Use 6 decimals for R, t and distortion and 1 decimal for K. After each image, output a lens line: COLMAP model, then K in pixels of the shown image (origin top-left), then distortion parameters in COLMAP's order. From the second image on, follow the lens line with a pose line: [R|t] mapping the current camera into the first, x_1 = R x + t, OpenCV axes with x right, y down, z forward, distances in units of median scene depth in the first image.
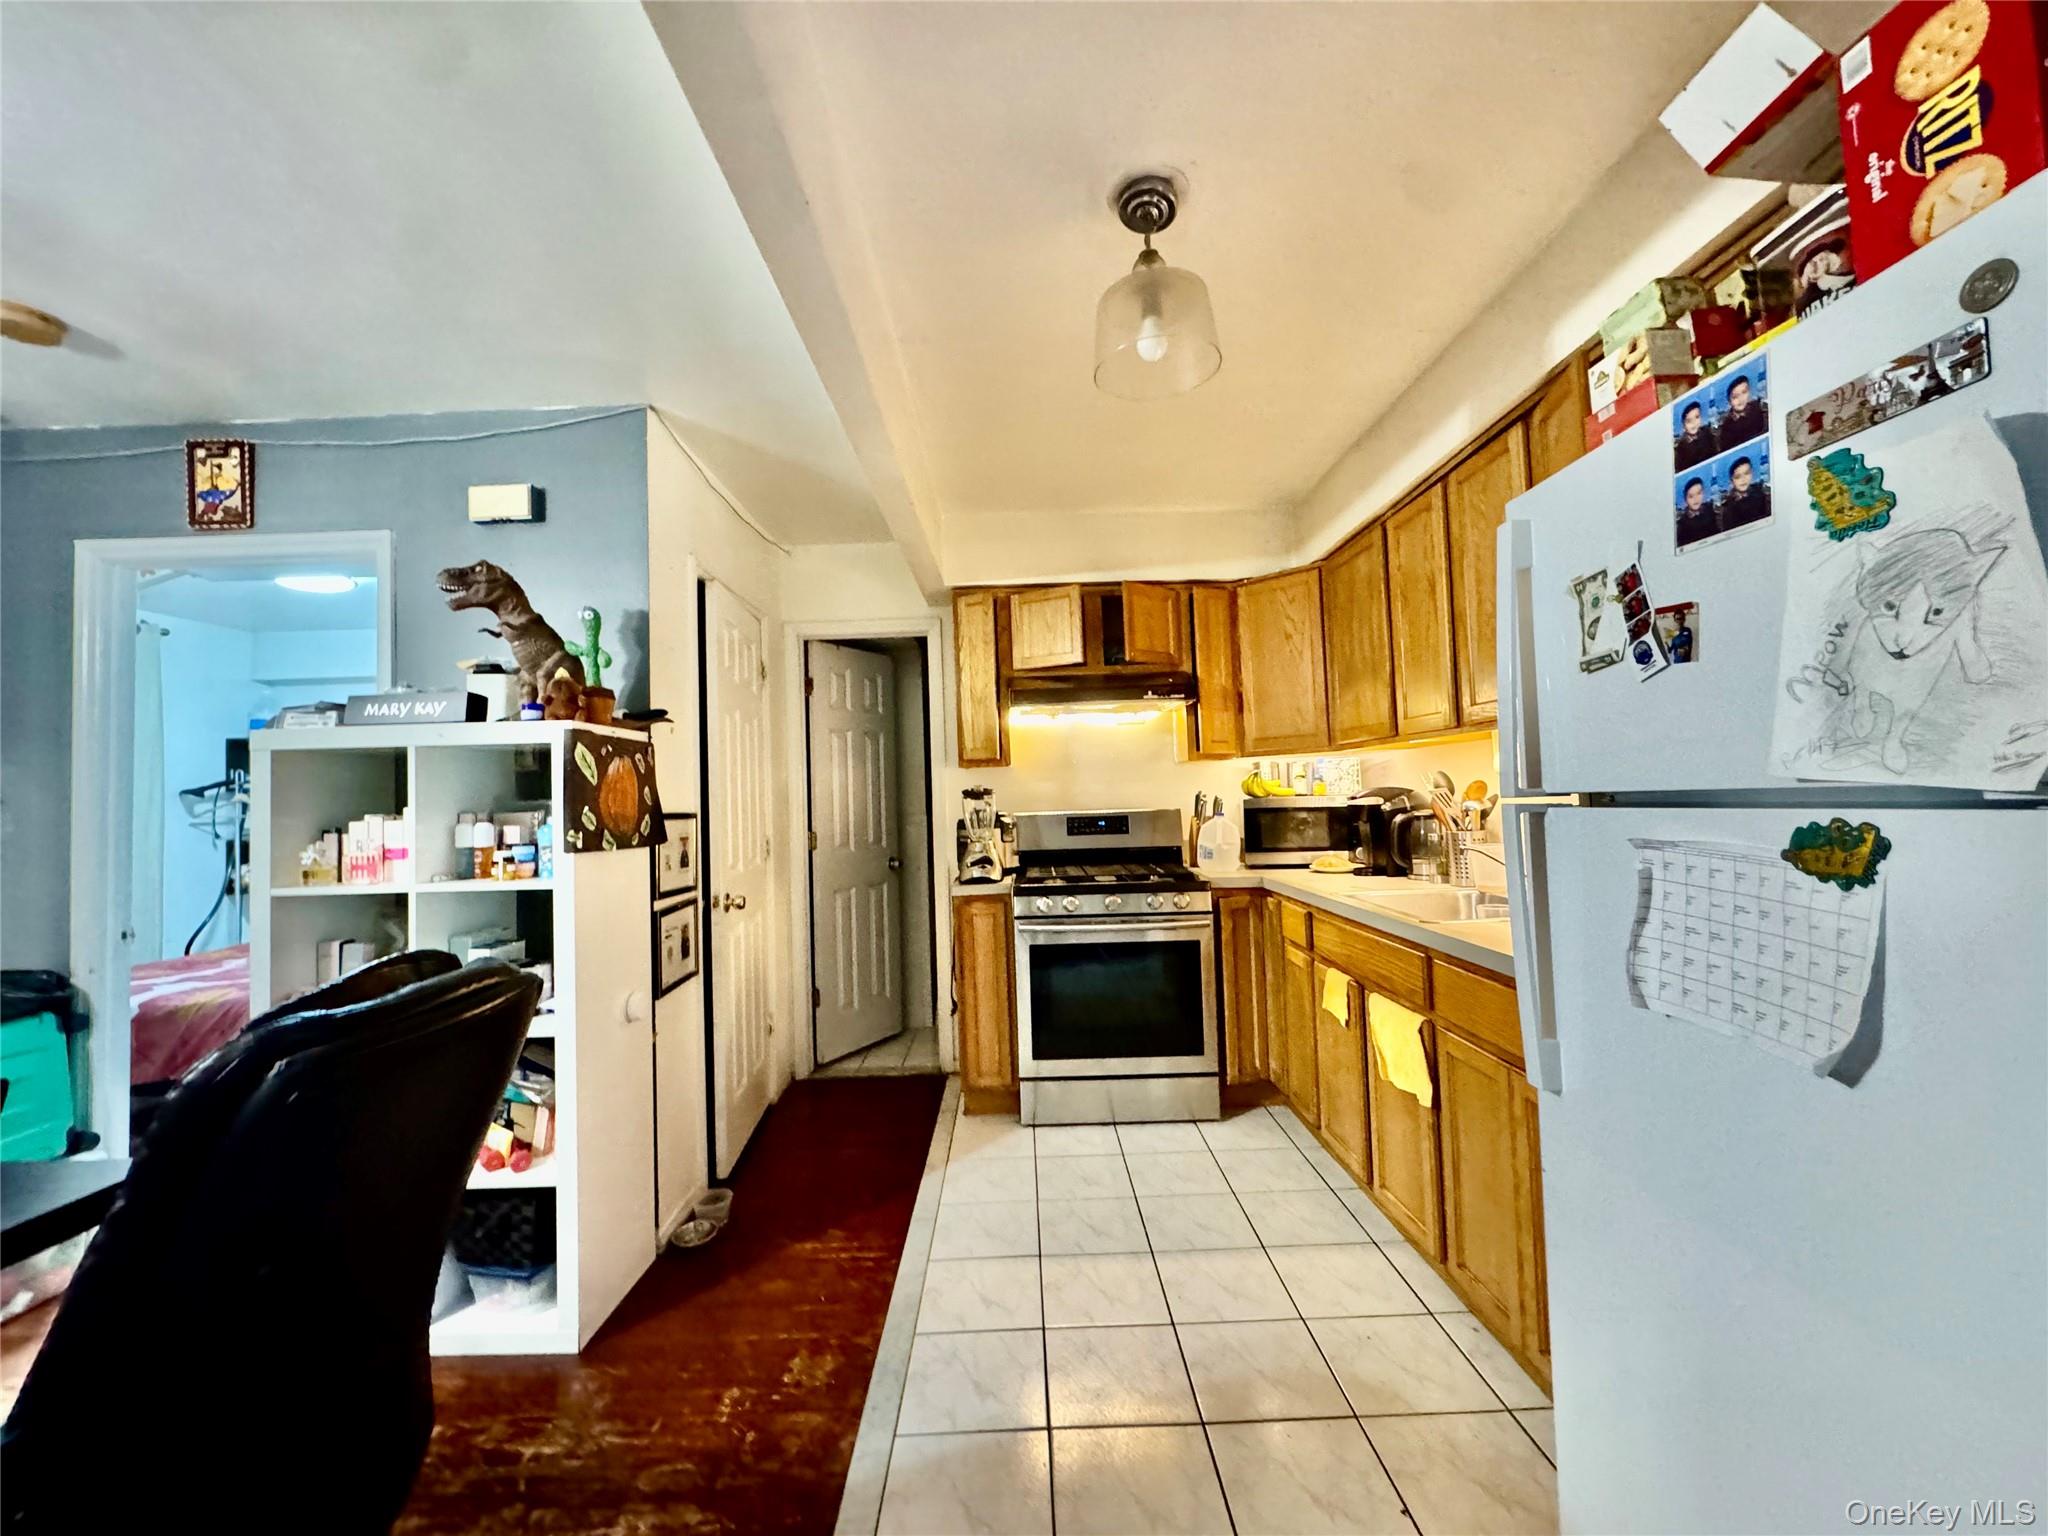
lens RADIAL K [[815.2, 0, 1021.9], [0, 815.2, 763.4], [0, 0, 1]] dist [-0.003229, -0.000005]
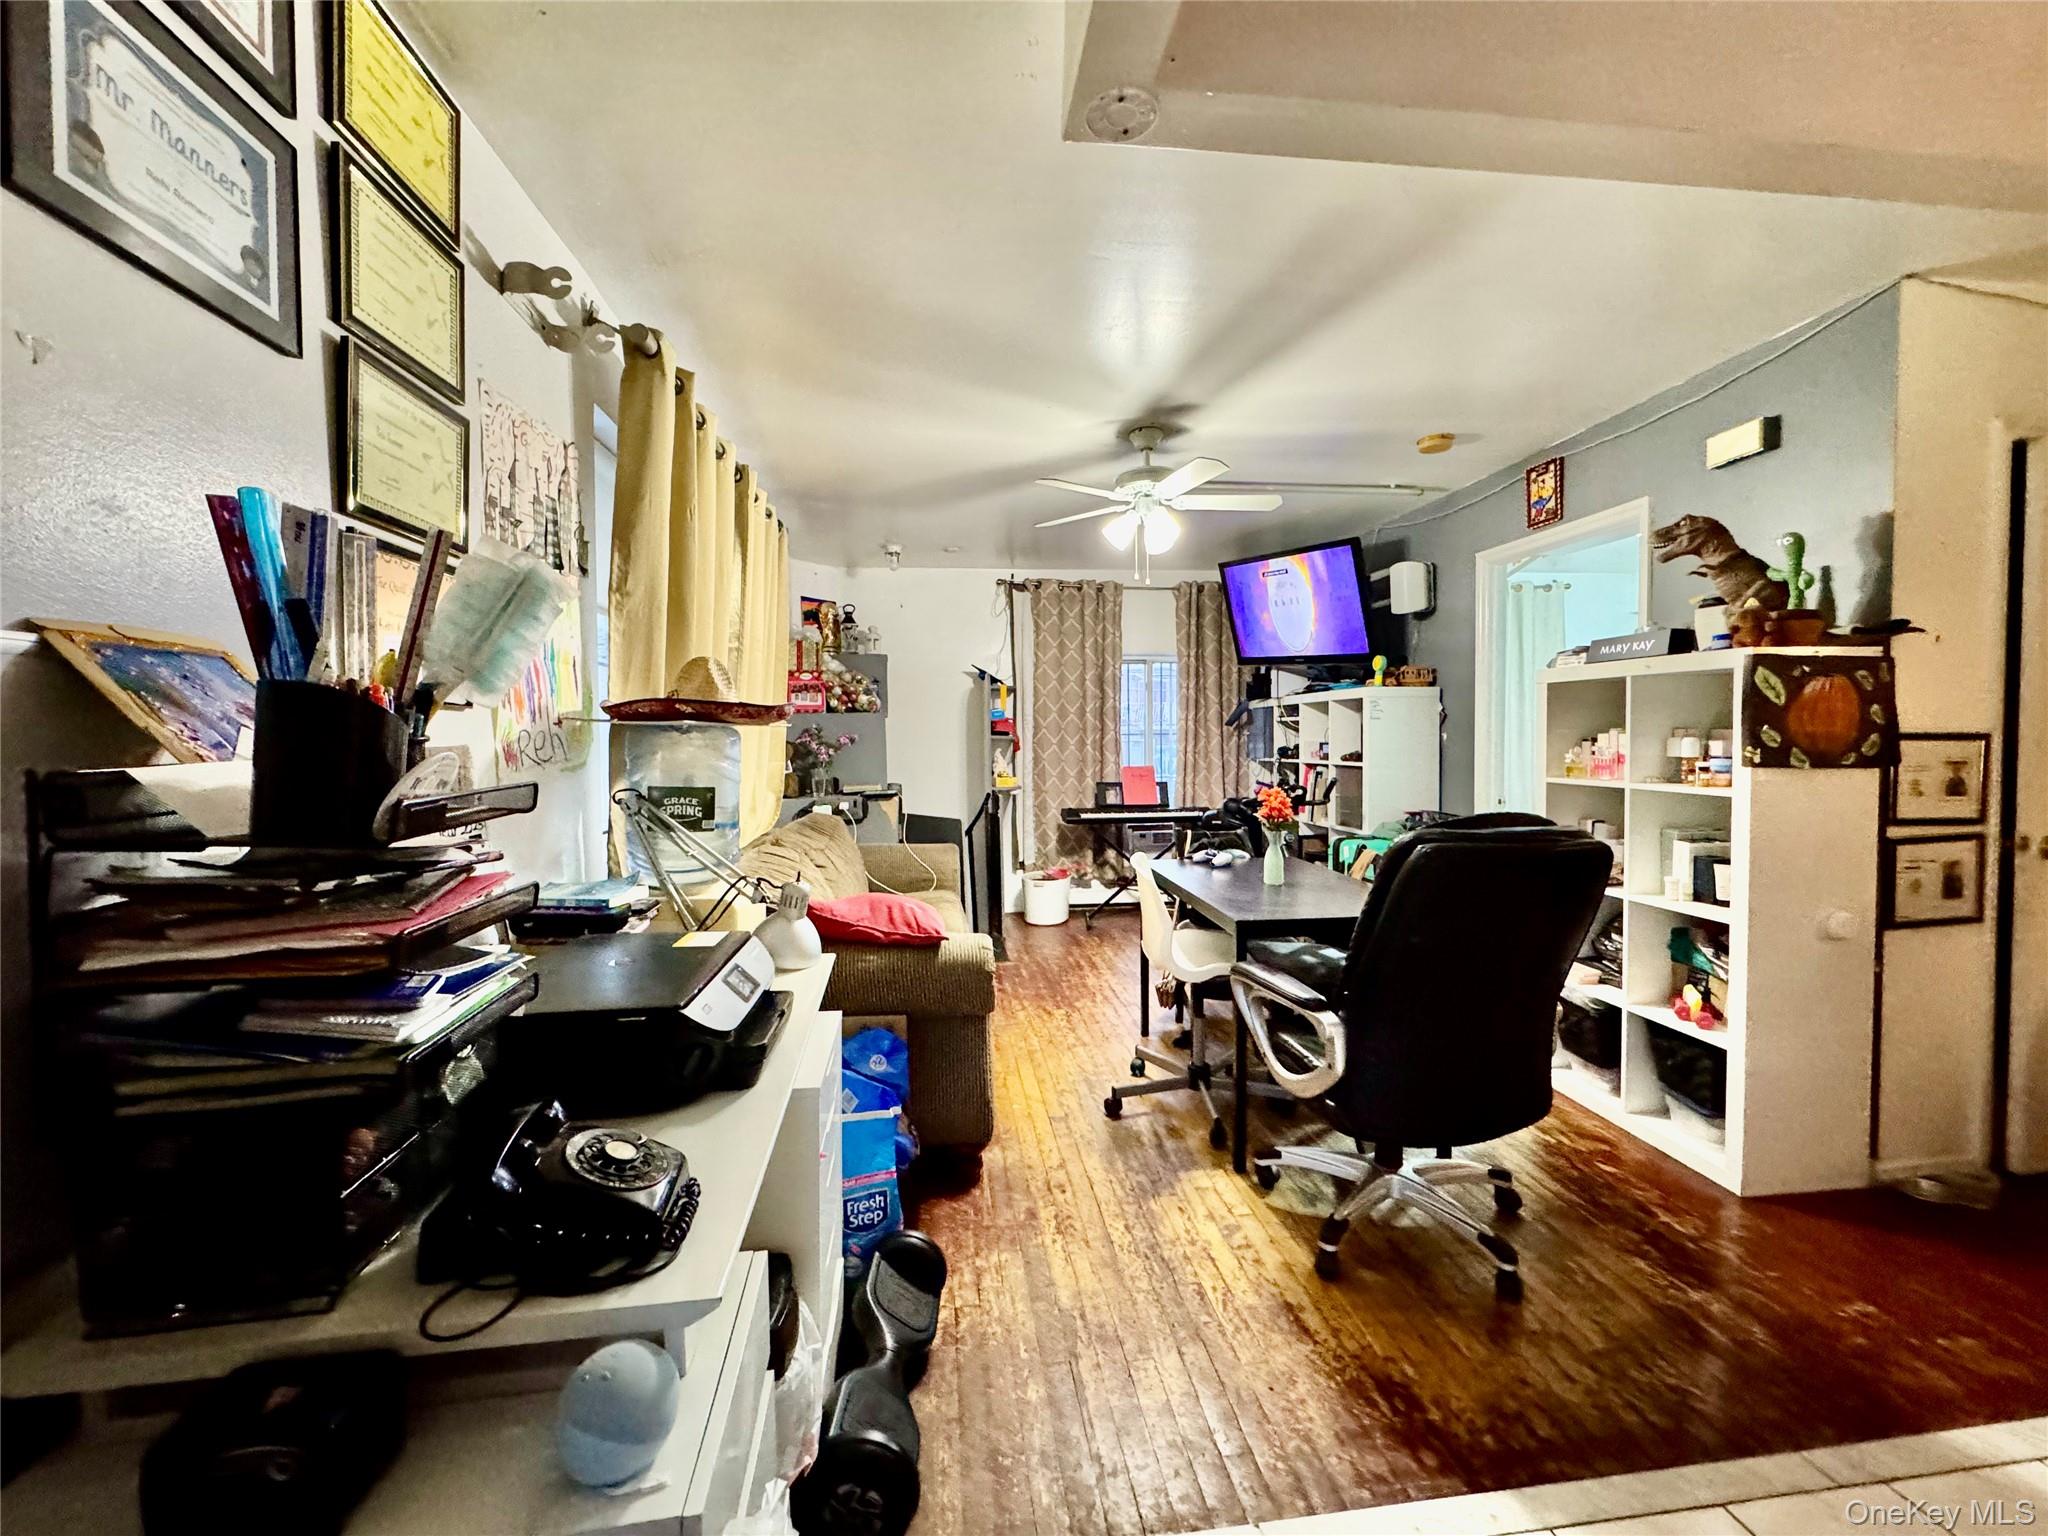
lens RADIAL K [[815.2, 0, 1021.9], [0, 815.2, 763.4], [0, 0, 1]] dist [-0.003229, -0.000005]
pose [[0.106343, 0.063416, -0.992305, 0.420207], [0.049867, 0.996368, 0.069020, -0.019917], [0.993078, -0.056823, 0.102794, -0.094928]]
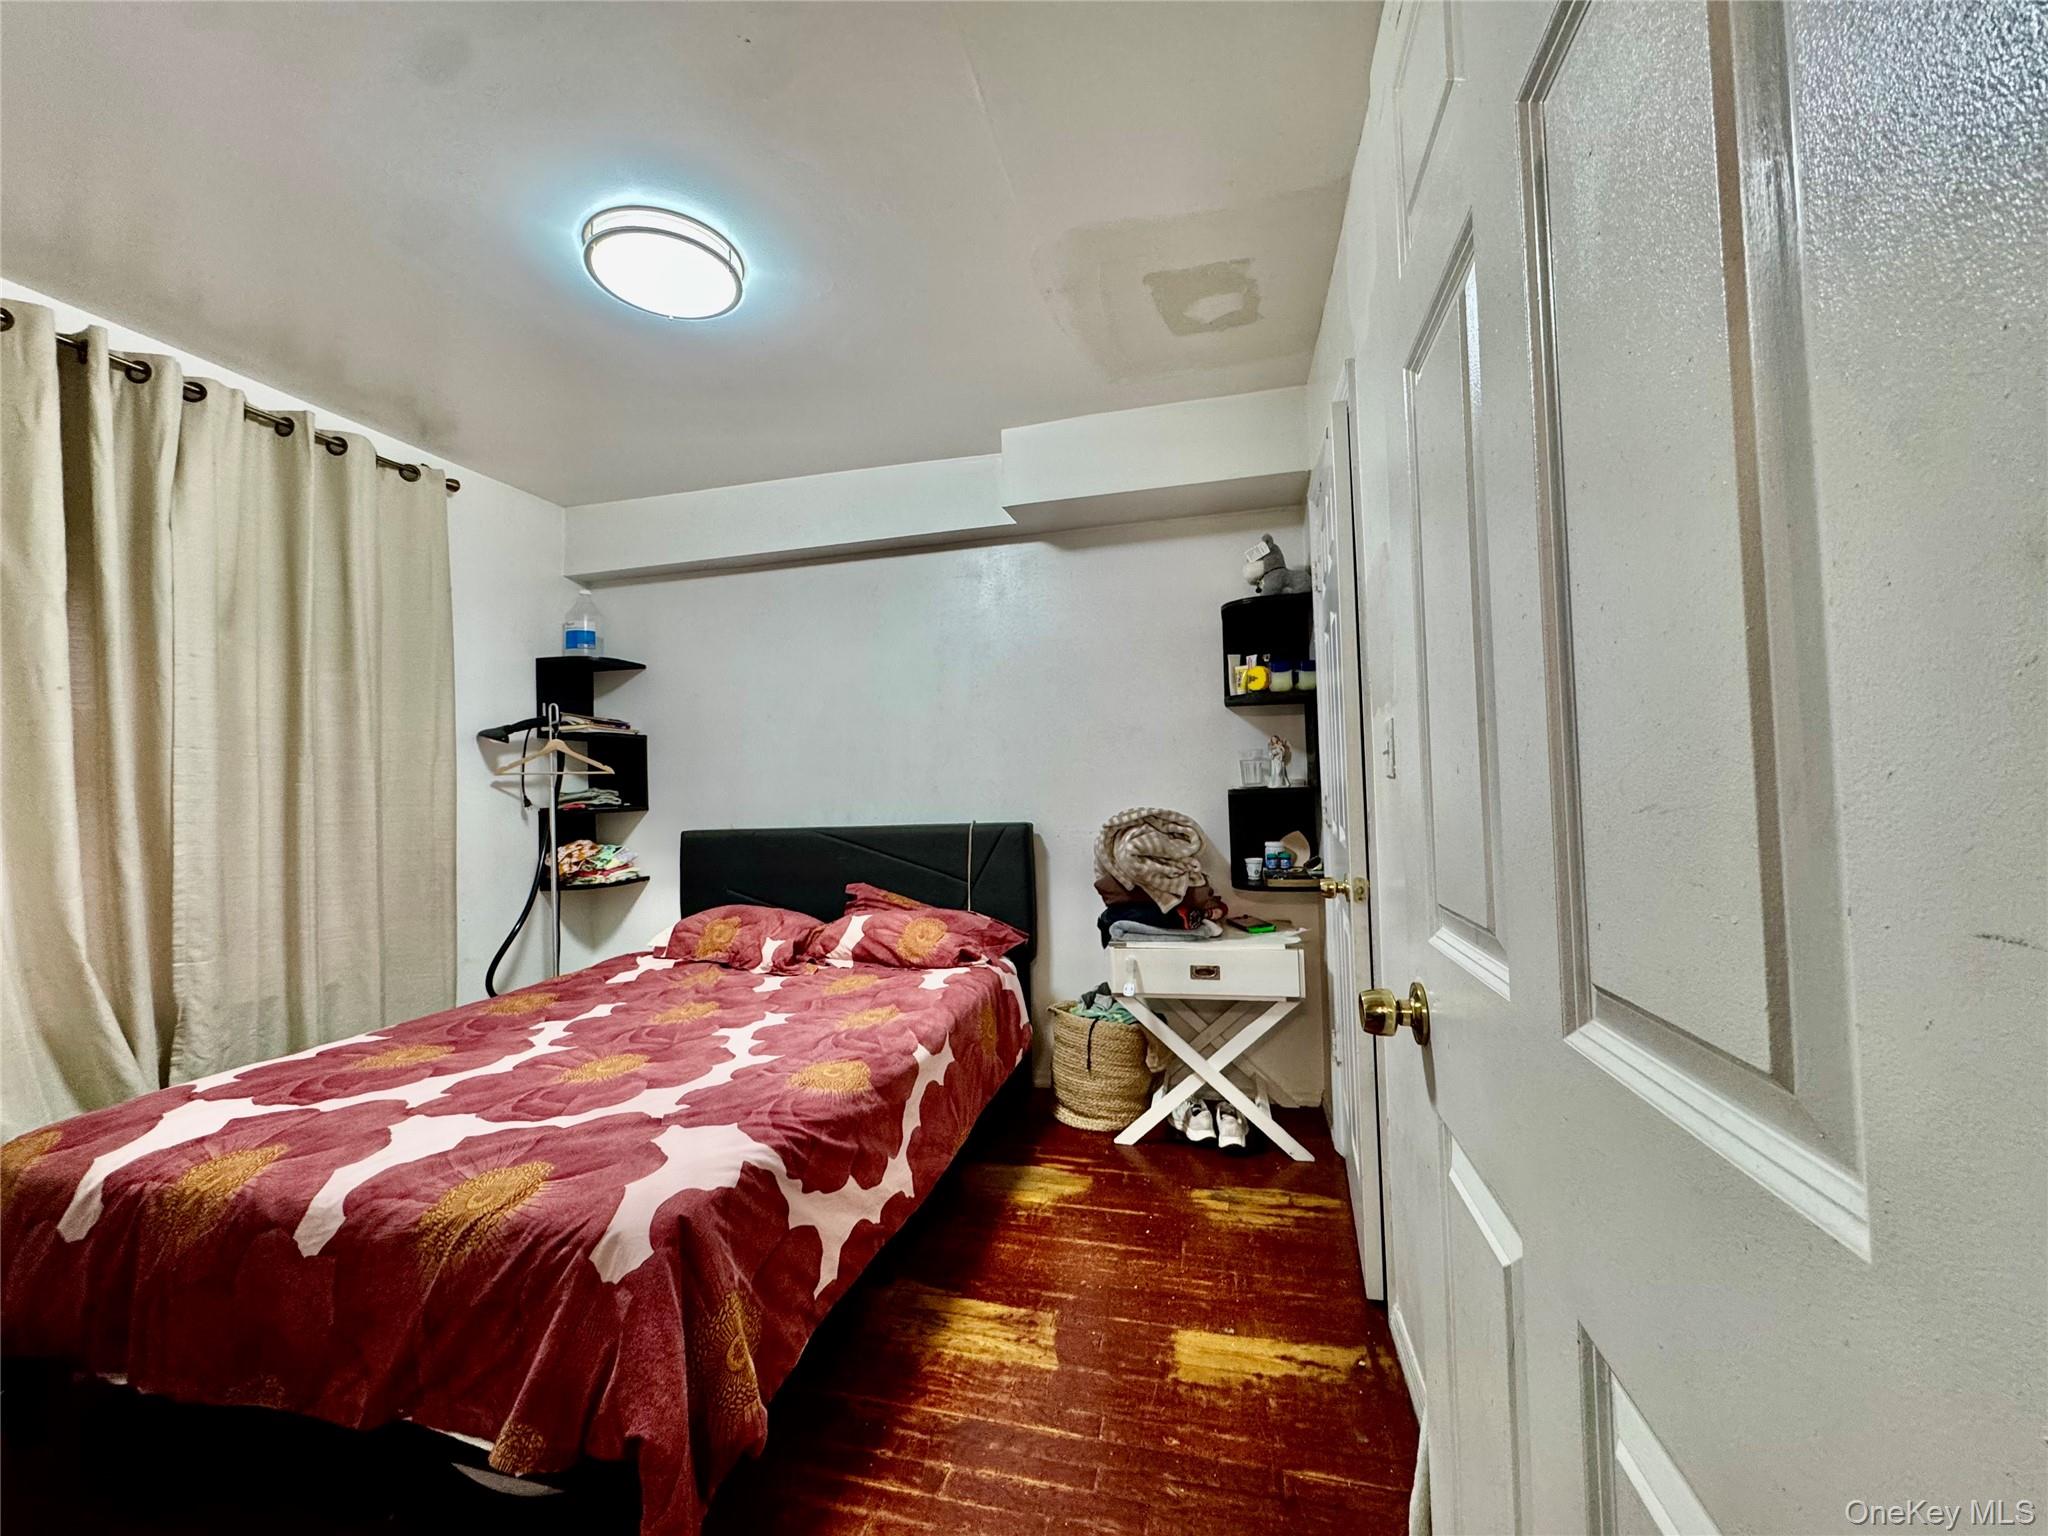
lens RADIAL K [[810.1, 0, 1028.7], [0, 810.1, 770.2], [0, 0, 1]] dist [-0.010570, 0.002505]
pose [[0.971042, -0.001921, -0.238902, -1.000878], [0.007363, 0.999733, 0.021887, 0.118865], [0.238796, -0.023012, 0.970797, 1.055035]]
